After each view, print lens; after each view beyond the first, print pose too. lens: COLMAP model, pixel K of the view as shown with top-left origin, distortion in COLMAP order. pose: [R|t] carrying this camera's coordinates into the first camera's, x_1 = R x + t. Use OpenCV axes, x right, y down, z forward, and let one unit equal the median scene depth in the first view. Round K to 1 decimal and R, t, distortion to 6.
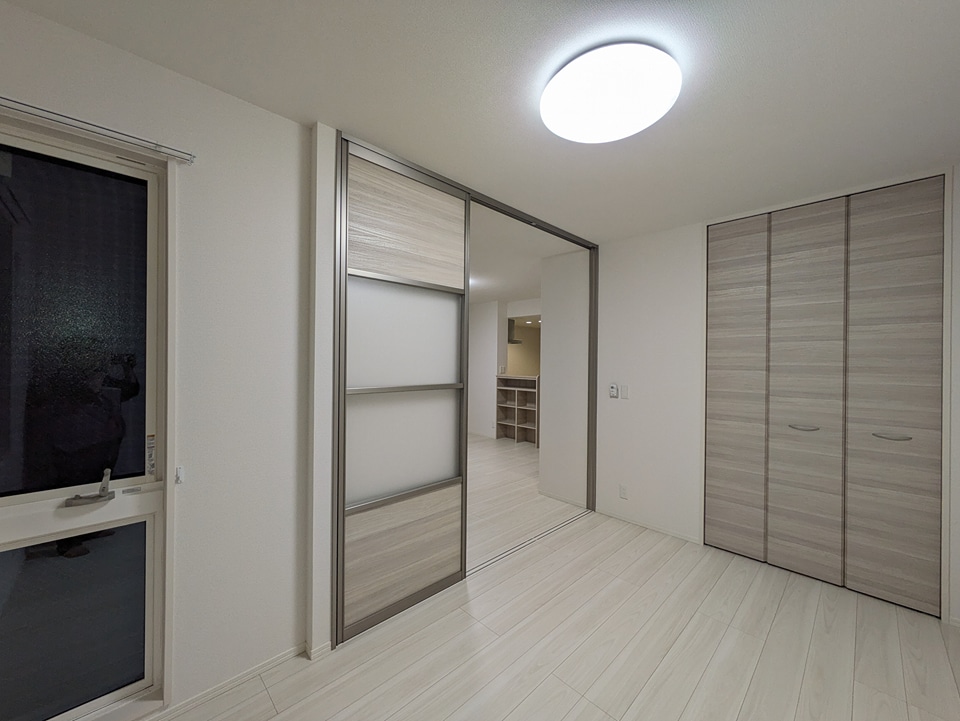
lens RADIAL K [[377.4, 0, 480.0], [0, 377.4, 360.5], [0, 0, 1]] dist [0.002591, 0.000152]
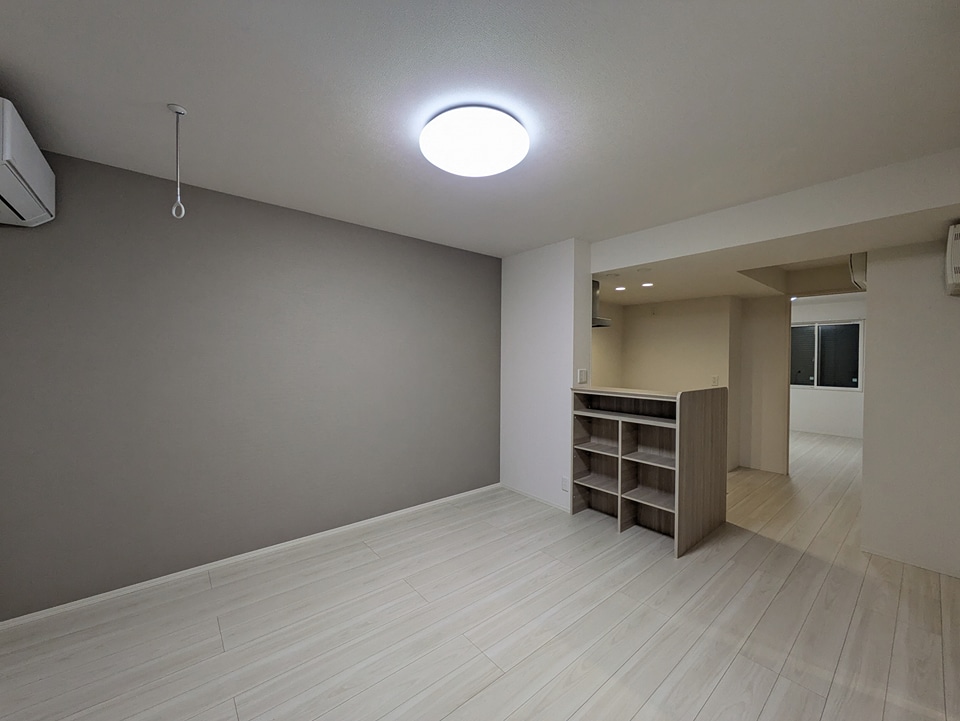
lens RADIAL K [[377.4, 0, 480.0], [0, 377.4, 360.5], [0, 0, 1]] dist [0.002591, 0.000152]
pose [[0.996647, -0.007821, -0.081451, -0.037210], [0.007199, 0.999943, -0.007926, 0.006333], [0.081509, 0.007313, 0.996646, 0.497471]]
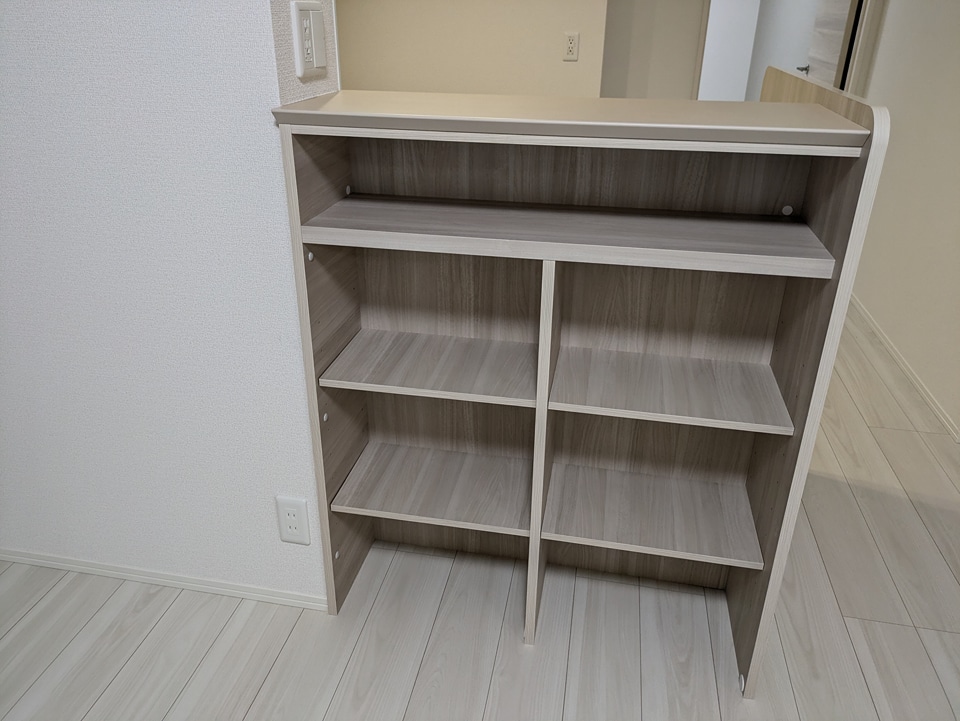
lens RADIAL K [[708.8, 0, 477.8], [0, 708.8, 342.7], [0, 0, 1]] dist [0.050721, -0.001771]
pose [[0.803506, -0.257052, 0.536938, -0.027893], [-0.000232, 0.901832, 0.432088, 0.014923], [-0.595297, -0.347310, 0.724567, 0.830059]]
